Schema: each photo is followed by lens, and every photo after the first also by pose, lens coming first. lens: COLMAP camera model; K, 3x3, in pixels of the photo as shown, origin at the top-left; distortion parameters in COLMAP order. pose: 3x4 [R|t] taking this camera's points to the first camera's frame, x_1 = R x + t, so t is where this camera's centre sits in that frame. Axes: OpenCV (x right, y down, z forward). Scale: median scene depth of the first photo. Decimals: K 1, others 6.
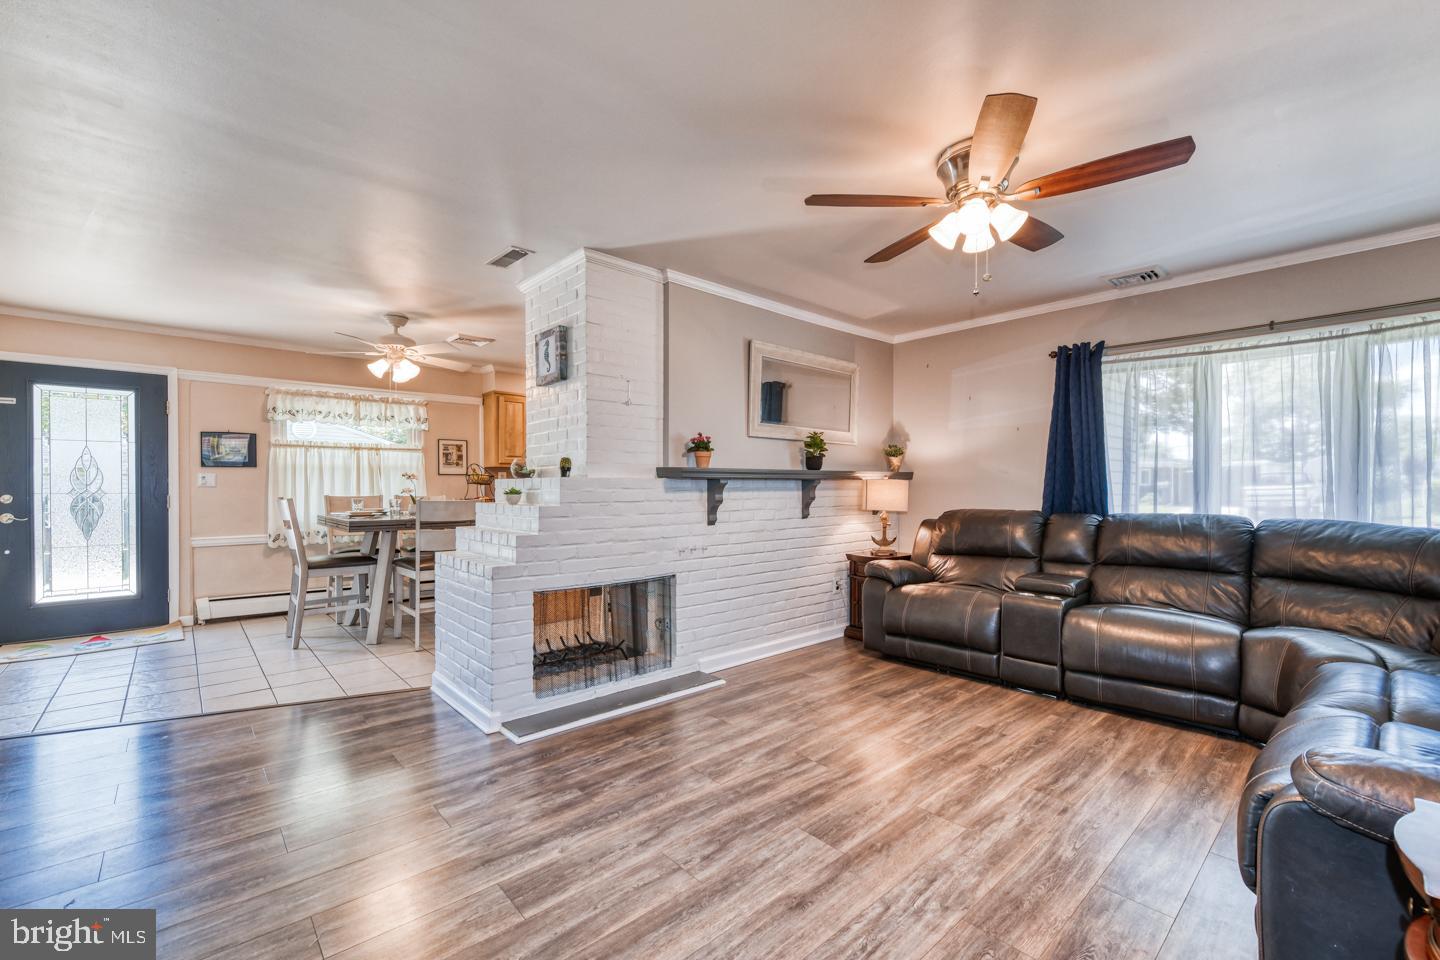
lens RADIAL K [[600.1, 0, 728.8], [0, 600.1, 485.7], [0, 0, 1]] dist [0.003220, -0.001773]
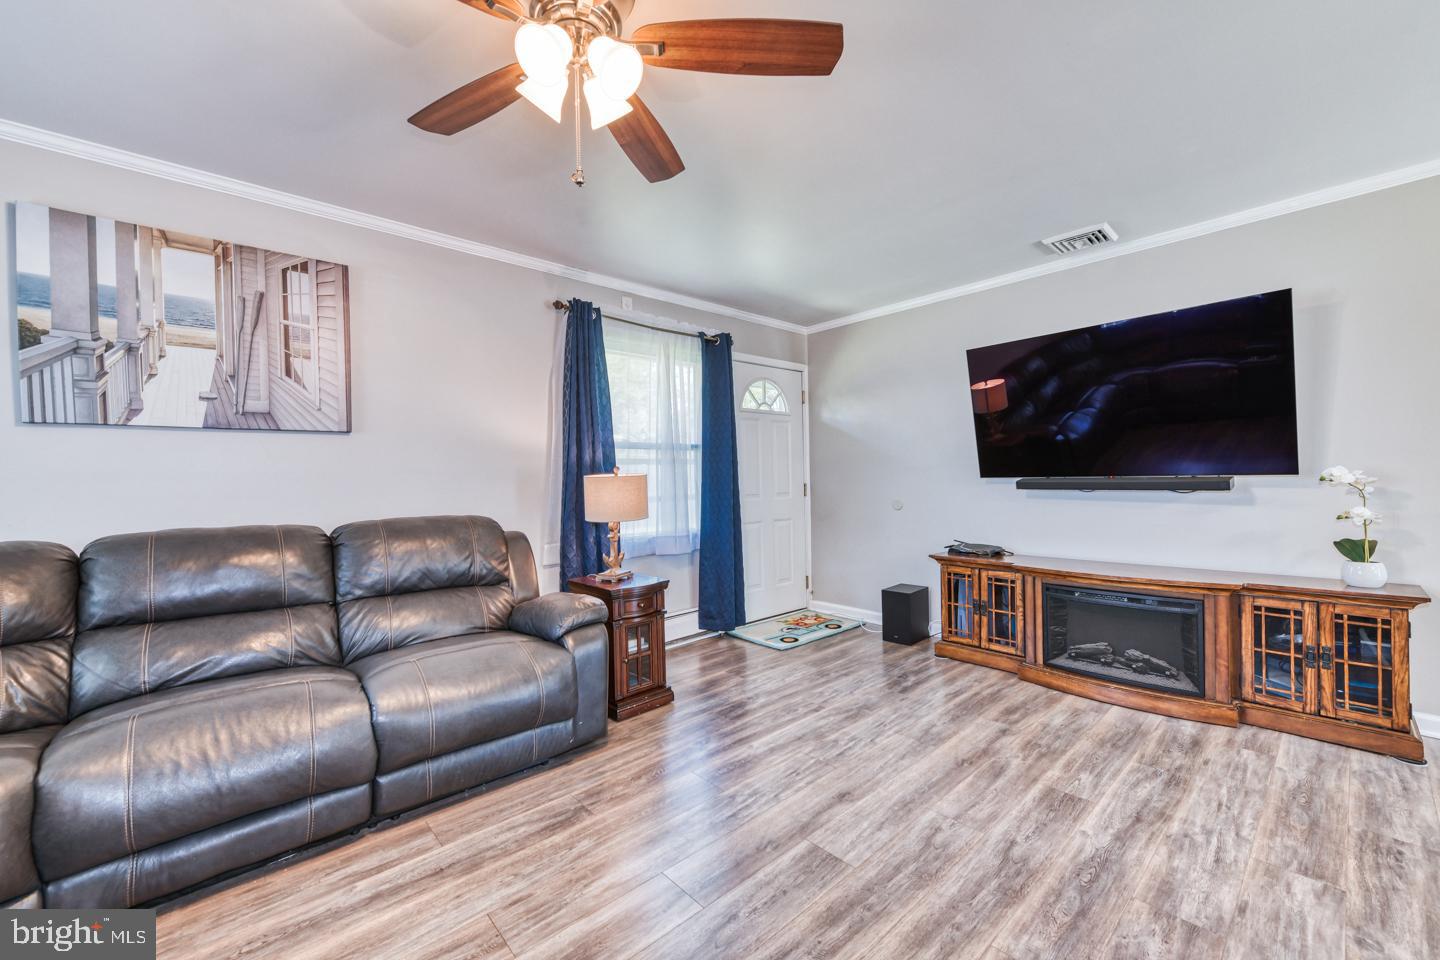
lens RADIAL K [[569.0, 0, 715.3], [0, 569.0, 481.3], [0, 0, 1]] dist [0.004465, 0.000193]
pose [[-0.999712, 0.016996, 0.016918, 0.203552], [0.017138, 0.999819, 0.008312, -0.002223], [-0.016774, 0.008600, -0.999822, 1.256550]]
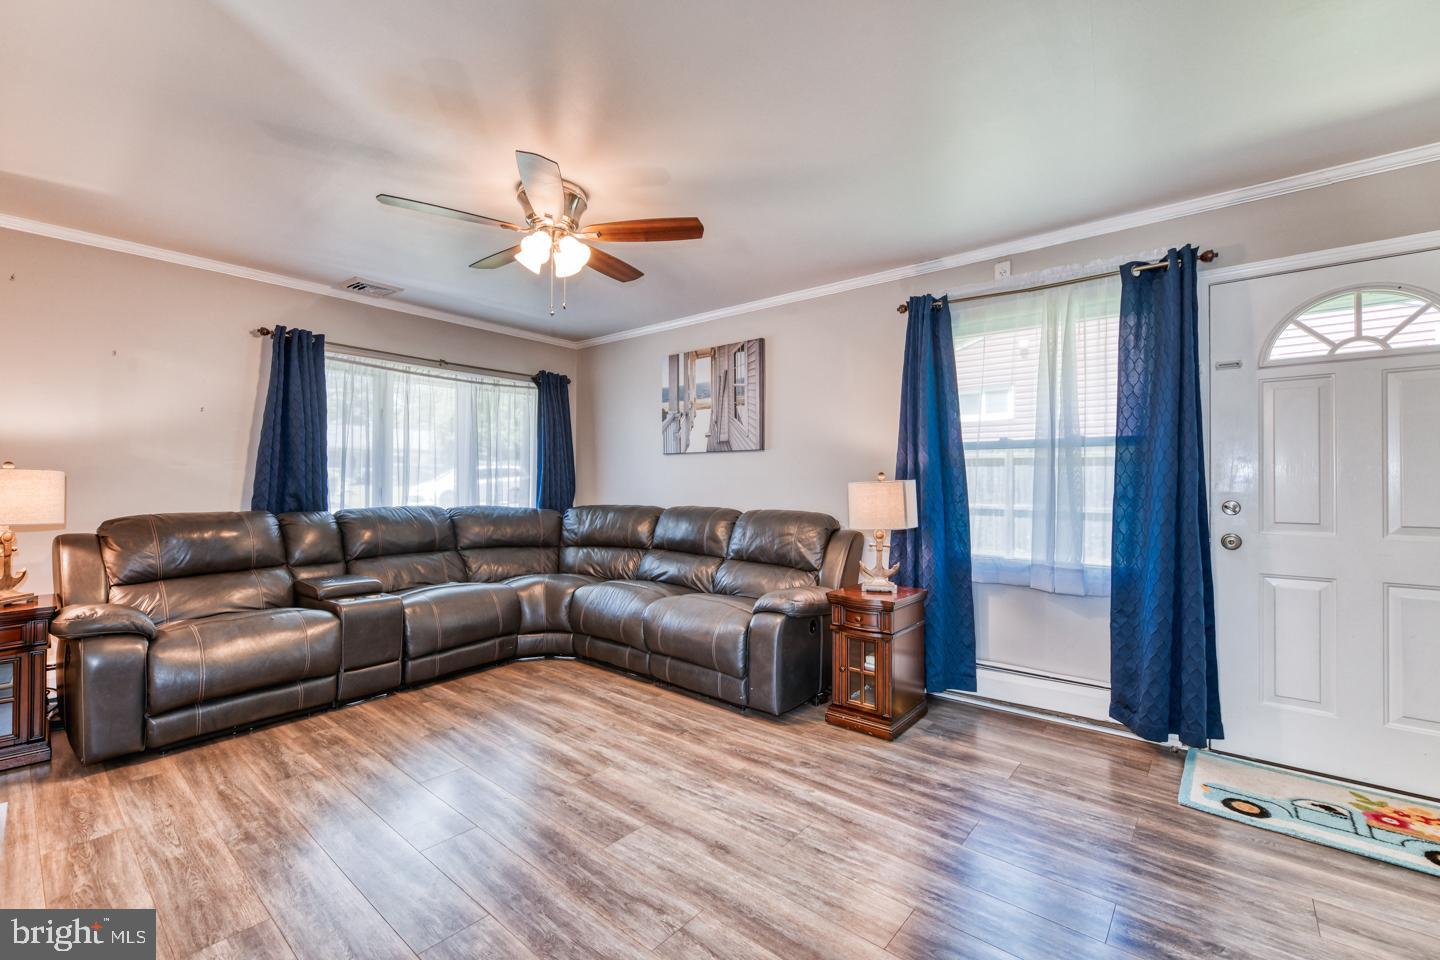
lens RADIAL K [[600.1, 0, 717.4], [0, 600.1, 478.7], [0, 0, 1]] dist [0.003220, -0.001773]
pose [[-0.125881, 0.007287, 0.992019, -0.579213], [-0.006462, 0.999946, -0.008165, -0.002072], [-0.992024, -0.007438, -0.125827, 0.649288]]
